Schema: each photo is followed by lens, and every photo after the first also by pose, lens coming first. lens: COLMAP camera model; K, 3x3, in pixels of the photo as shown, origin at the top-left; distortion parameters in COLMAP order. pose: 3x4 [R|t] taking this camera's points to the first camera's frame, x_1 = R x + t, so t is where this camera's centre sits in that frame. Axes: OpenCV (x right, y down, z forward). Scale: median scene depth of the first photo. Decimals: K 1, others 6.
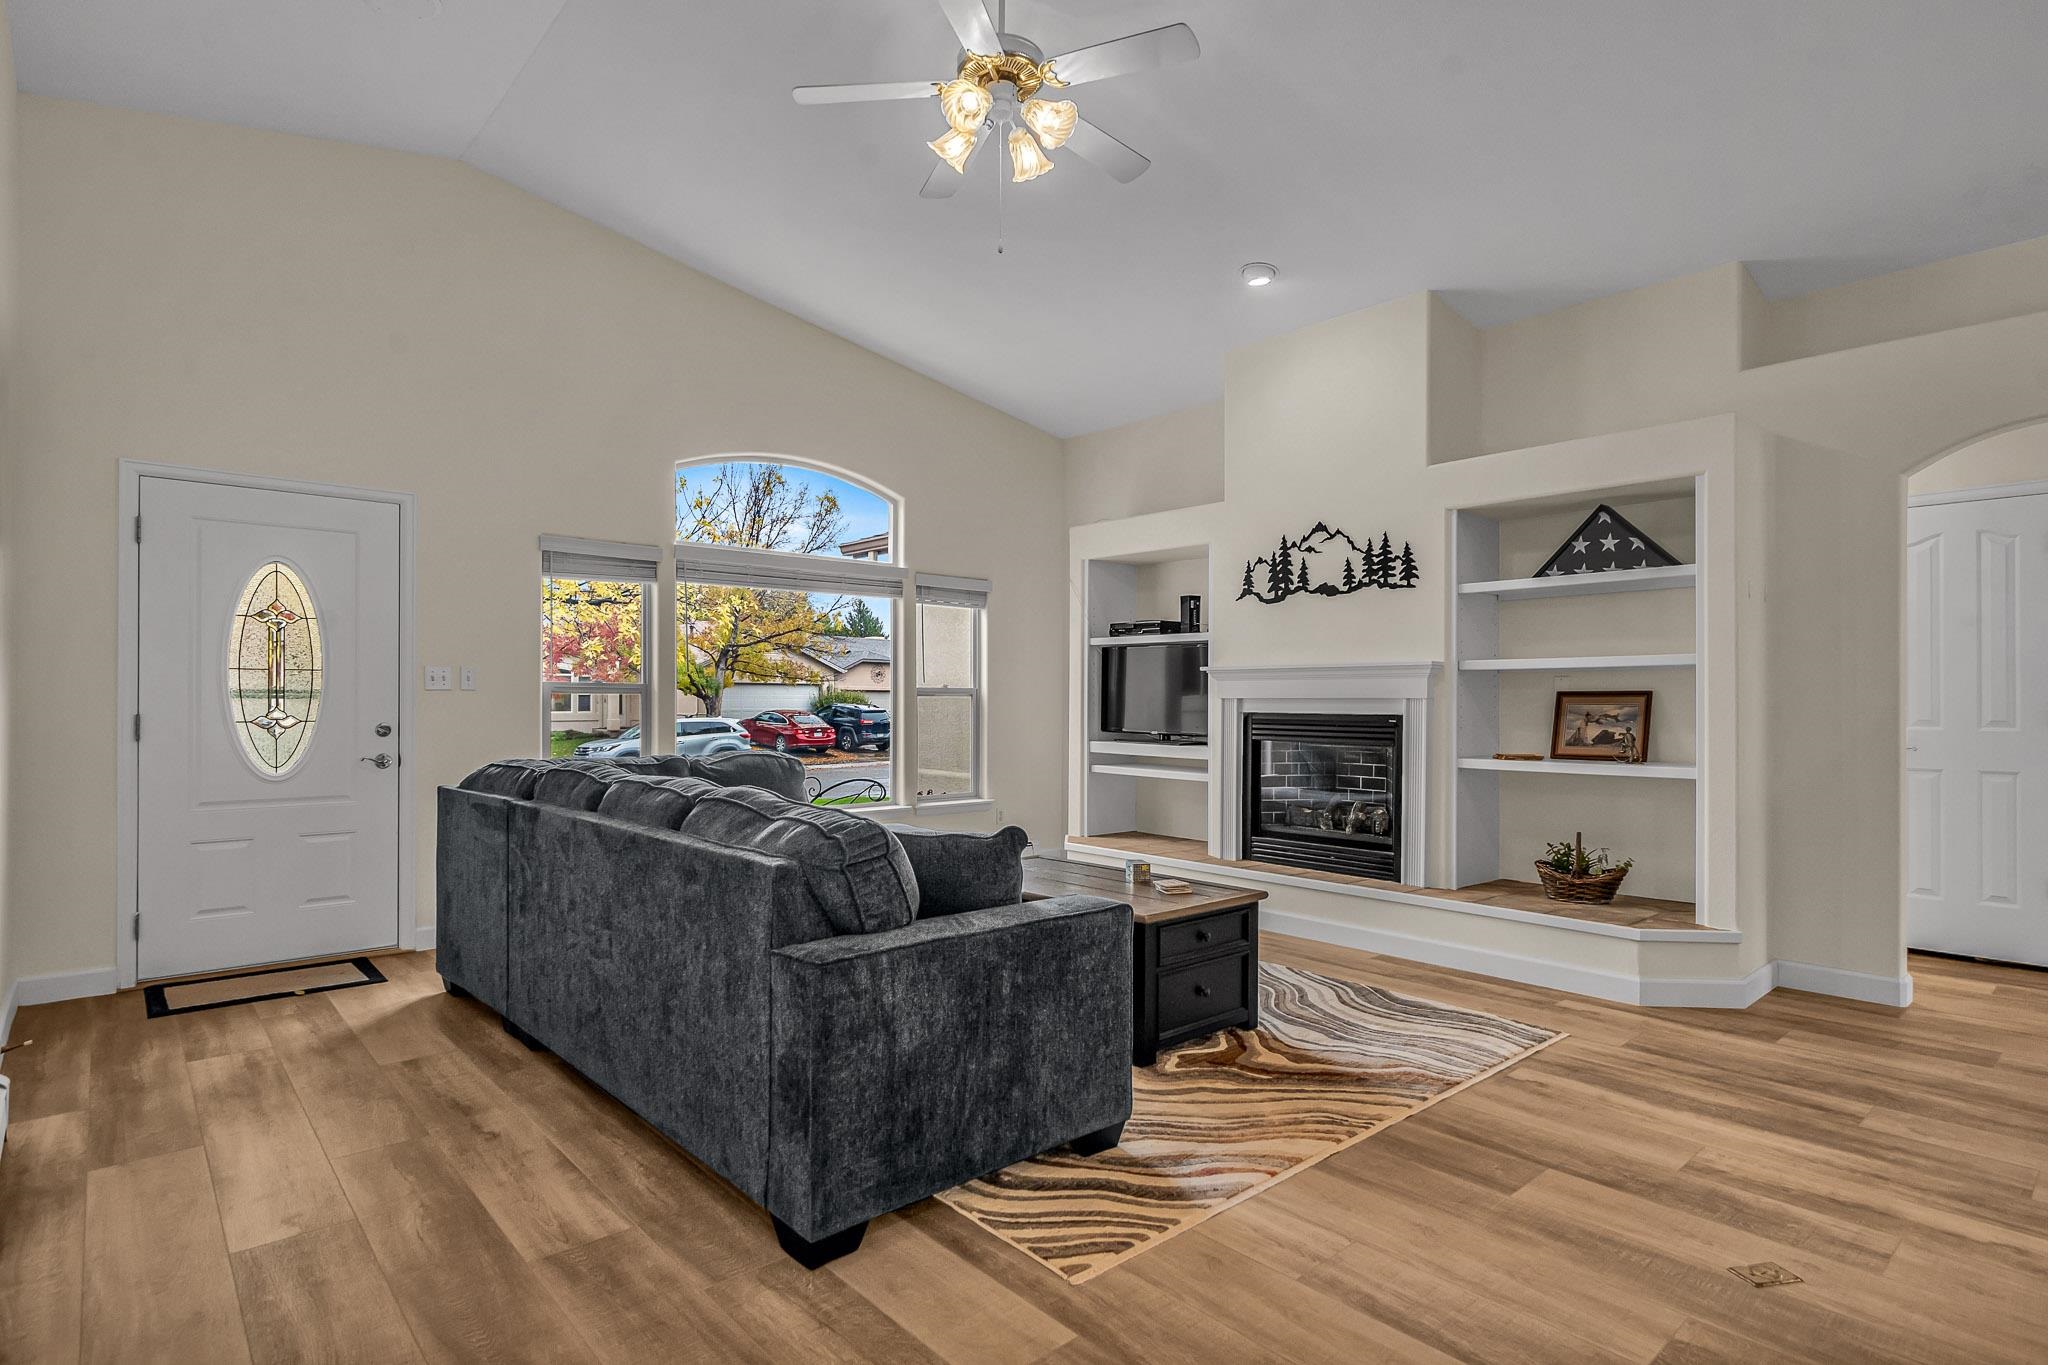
lens RADIAL K [[1044.4, 0, 1020.9], [0, 1044.4, 685.1], [0, 0, 1]] dist [0.001605, 0.000164]
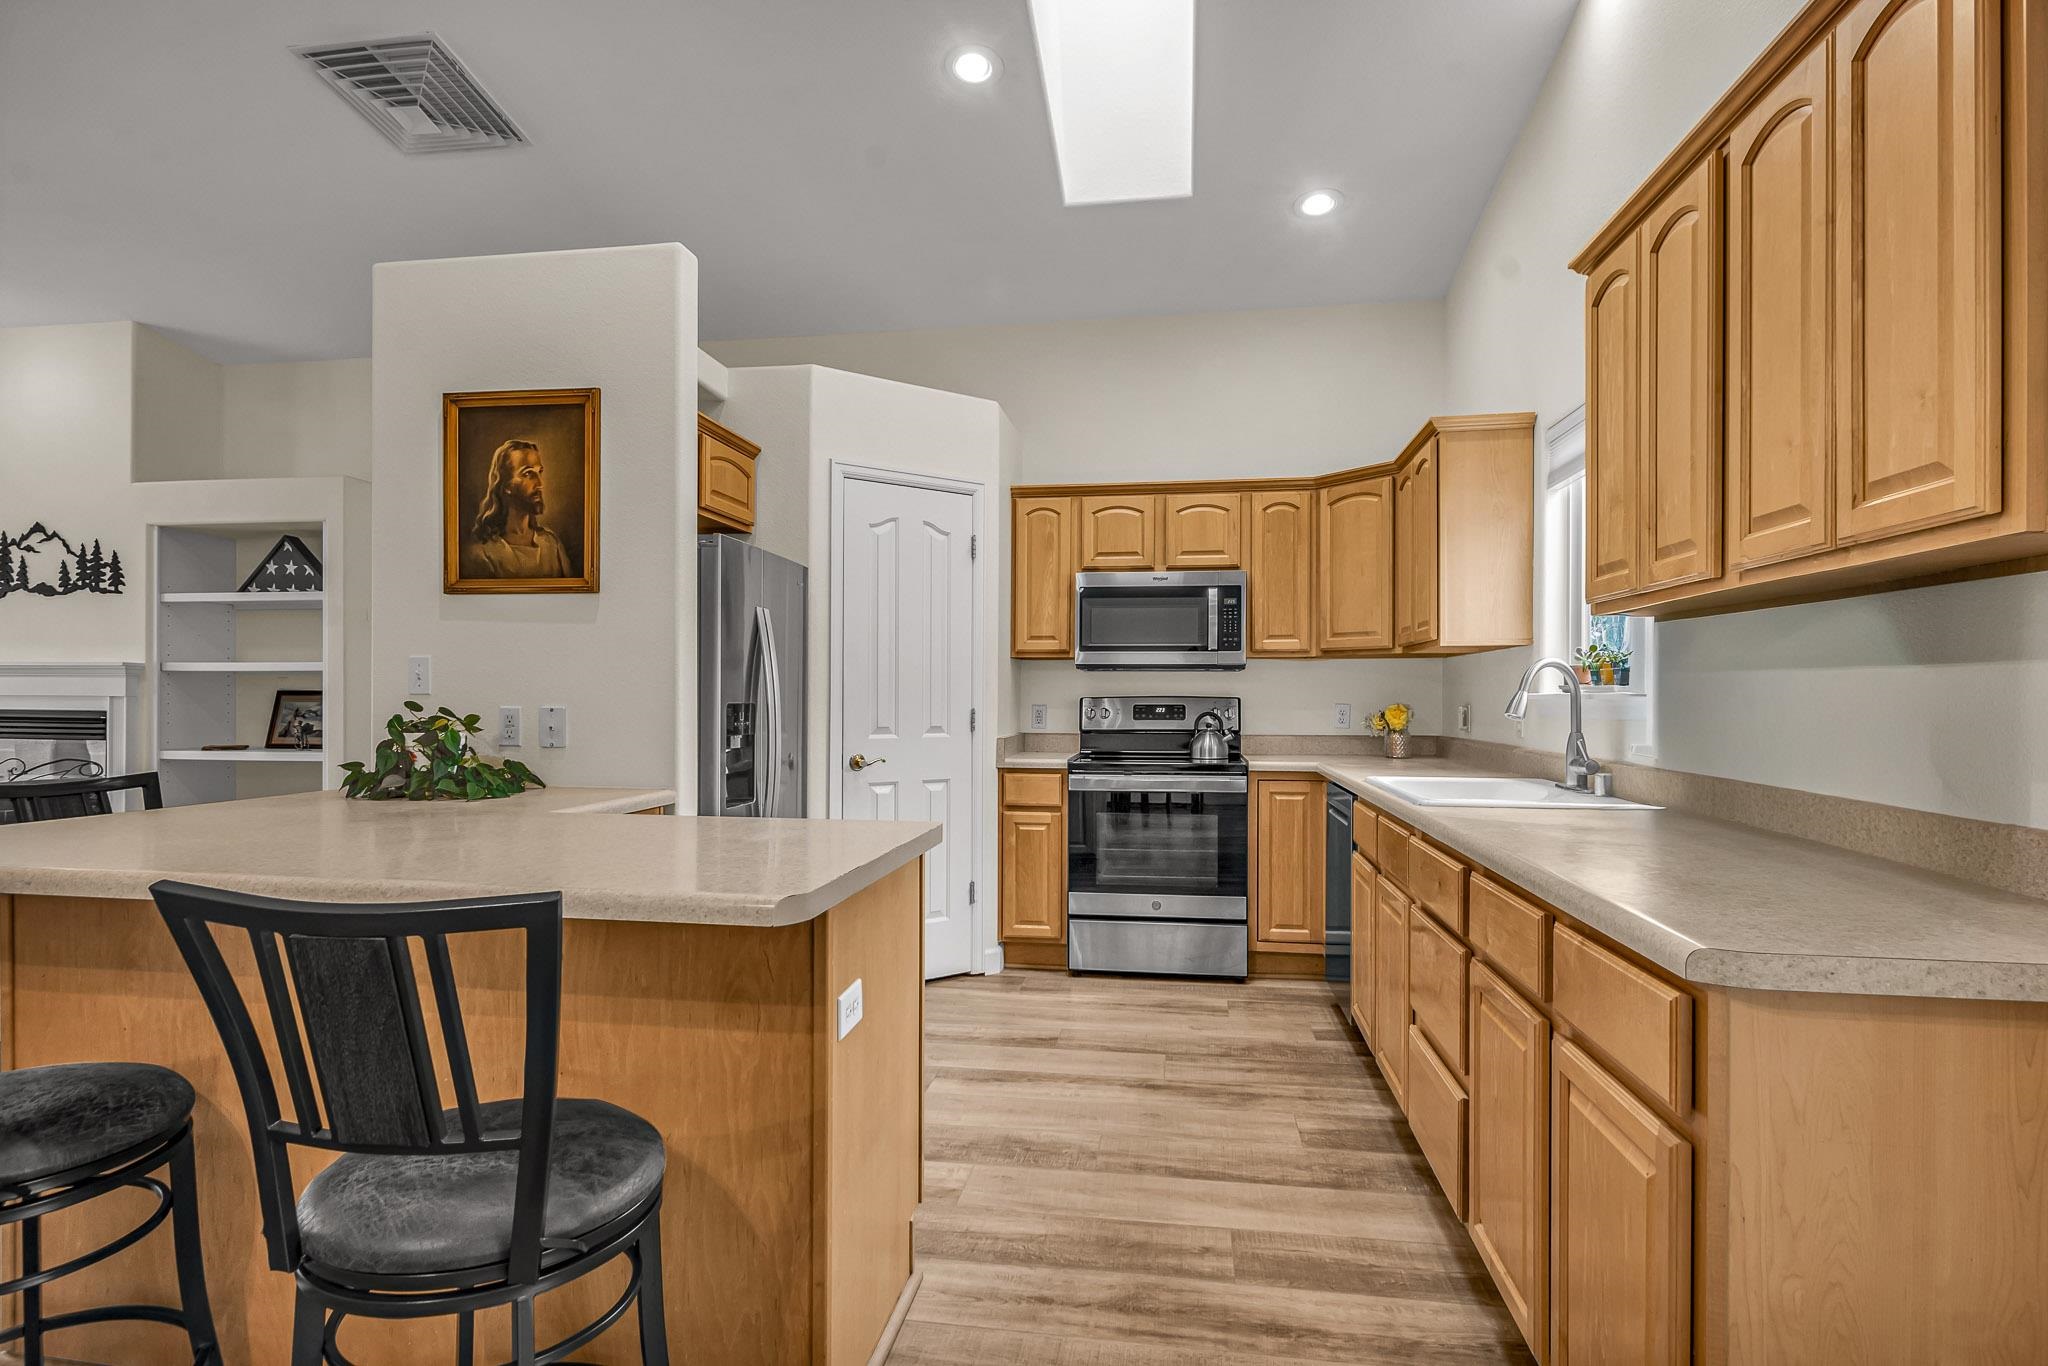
lens RADIAL K [[1041.0, 0, 1023.8], [0, 1041.0, 697.4], [0, 0, 1]] dist [0.001829, 0.000036]
pose [[0.766768, 0.002659, 0.641919, 0.398454], [-0.010635, 0.999907, 0.008561, -0.005137], [-0.641836, -0.013392, 0.766725, -0.424233]]
